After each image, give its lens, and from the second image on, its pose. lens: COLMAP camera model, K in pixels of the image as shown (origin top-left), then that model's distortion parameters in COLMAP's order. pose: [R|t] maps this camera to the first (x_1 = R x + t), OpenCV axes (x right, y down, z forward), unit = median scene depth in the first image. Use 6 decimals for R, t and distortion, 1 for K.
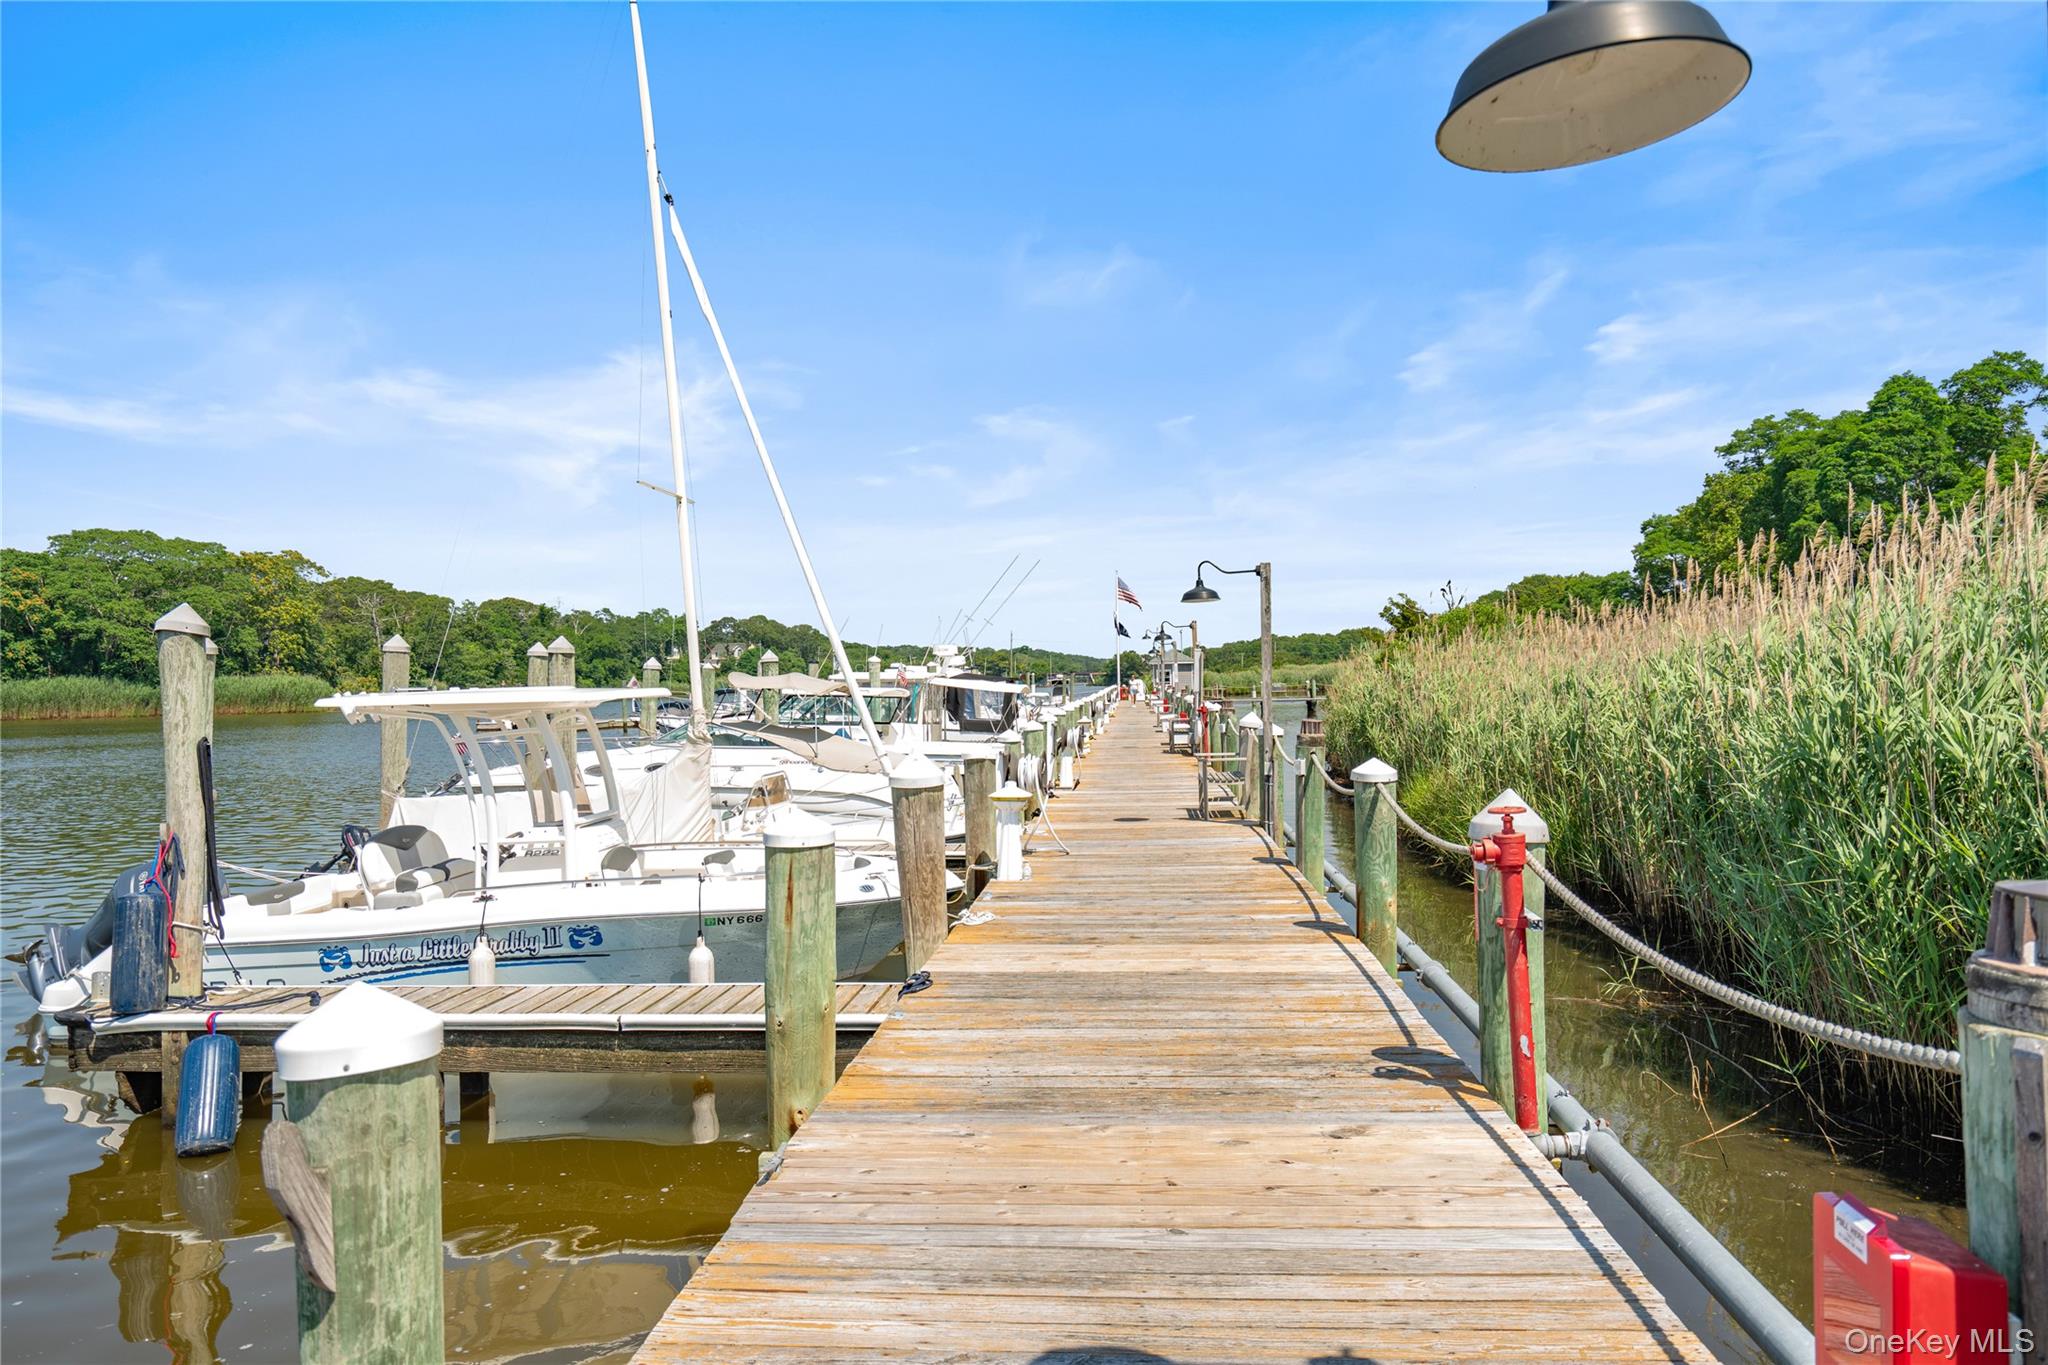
lens RADIAL K [[1444.5, 0, 1024.0], [0, 1444.5, 682.5], [0, 0, 1]] dist [0.005040, 0.000002]
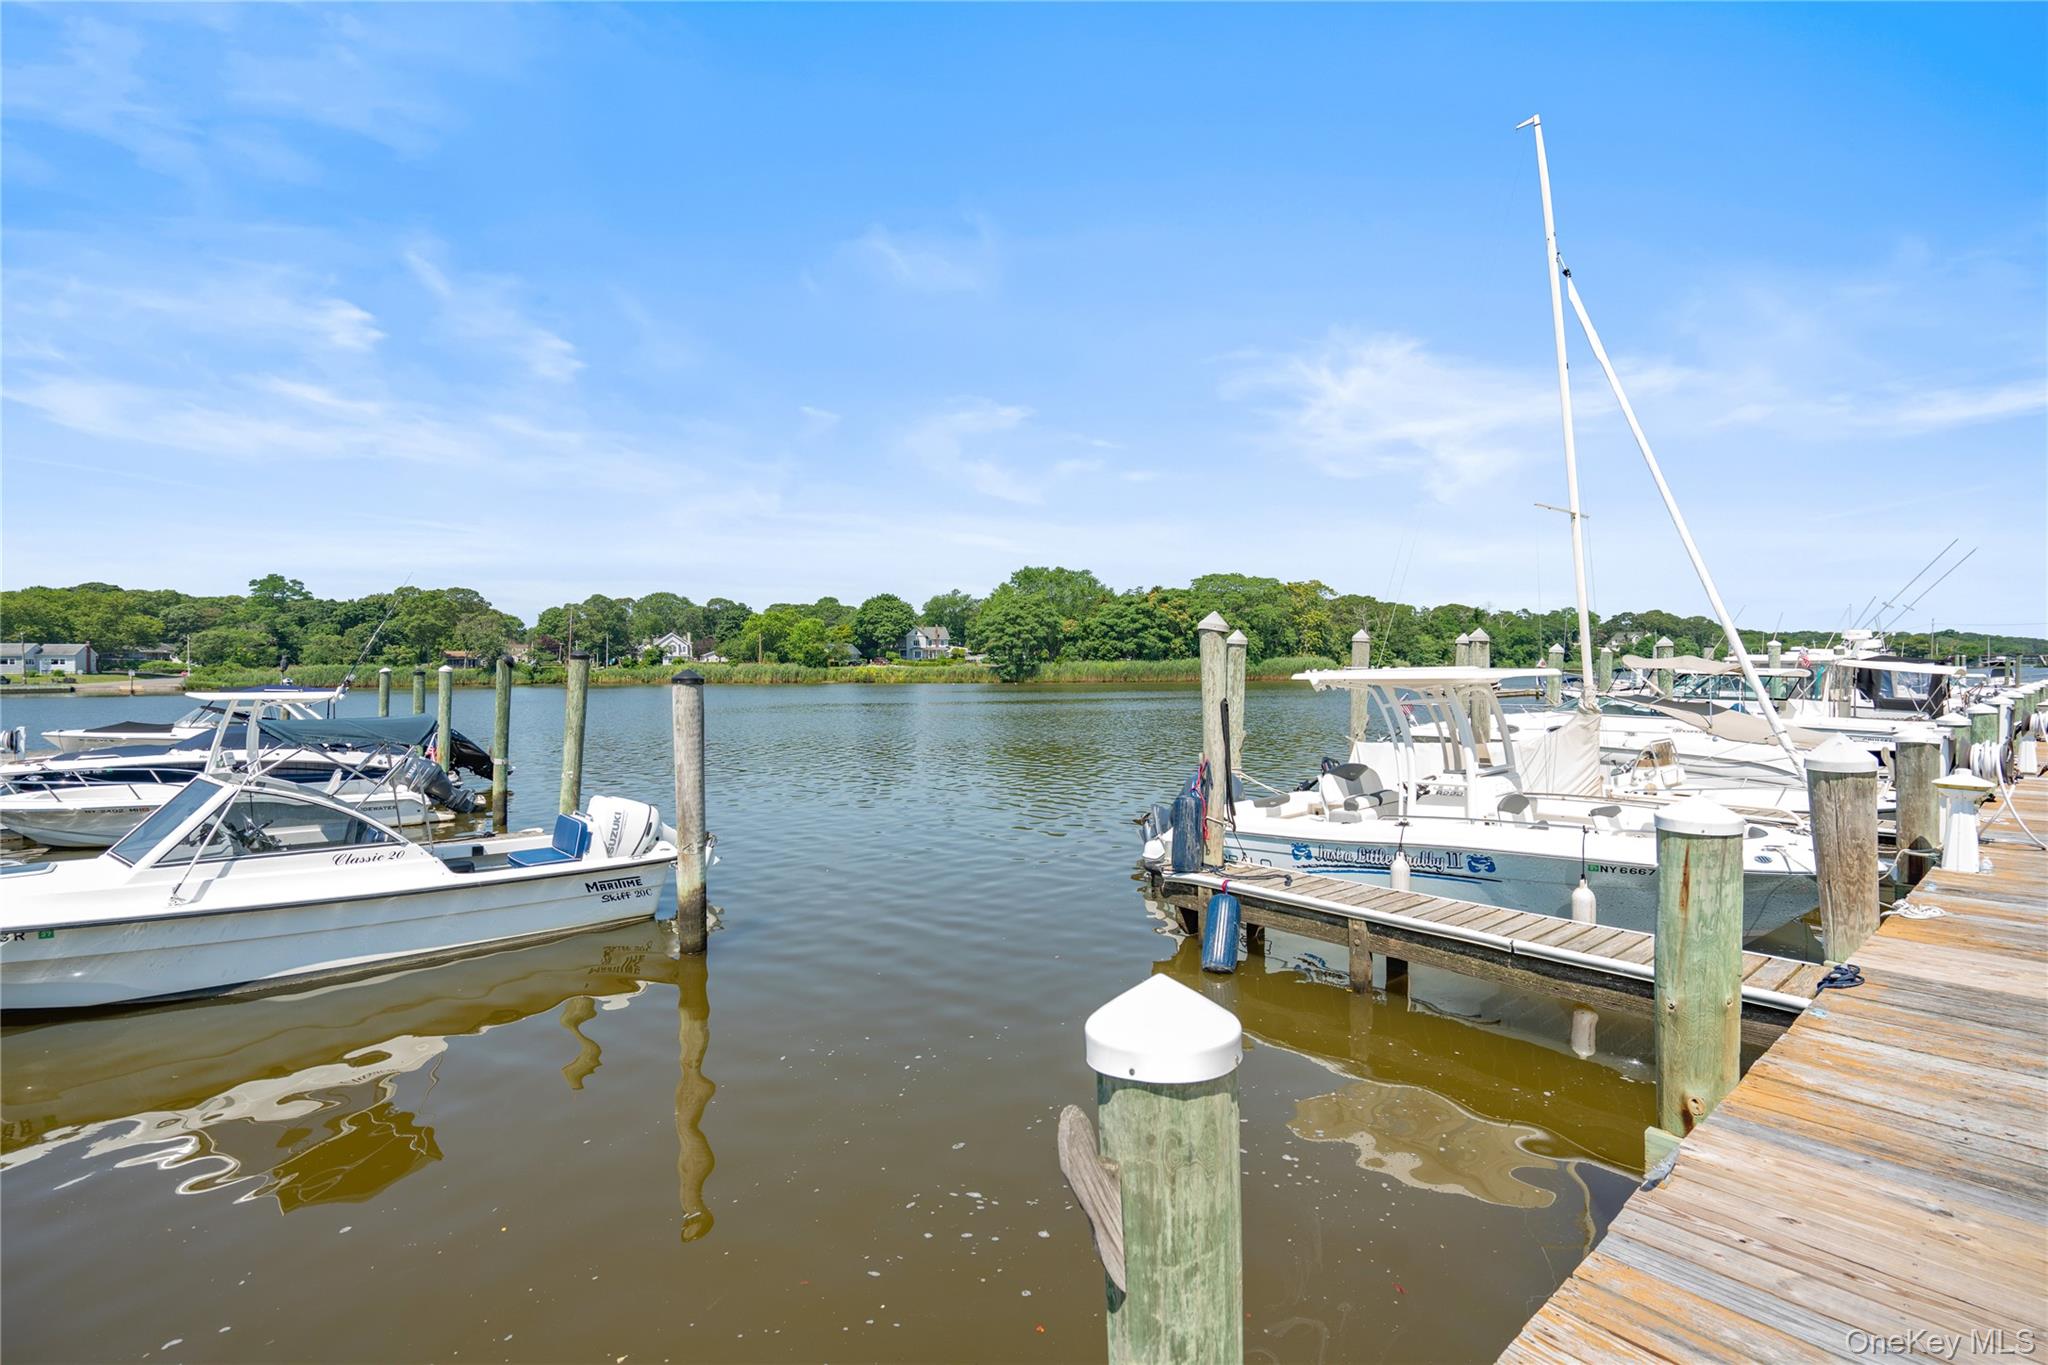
lens RADIAL K [[918.3, 0, 1030.2], [0, 918.3, 675.2], [0, 0, 1]] dist [-0.001638, 0.001247]
pose [[0.711679, 0.014321, -0.702358, -0.027718], [-0.003679, 0.999854, 0.016659, -0.002034], [0.702495, -0.009272, 0.711629, 0.157068]]
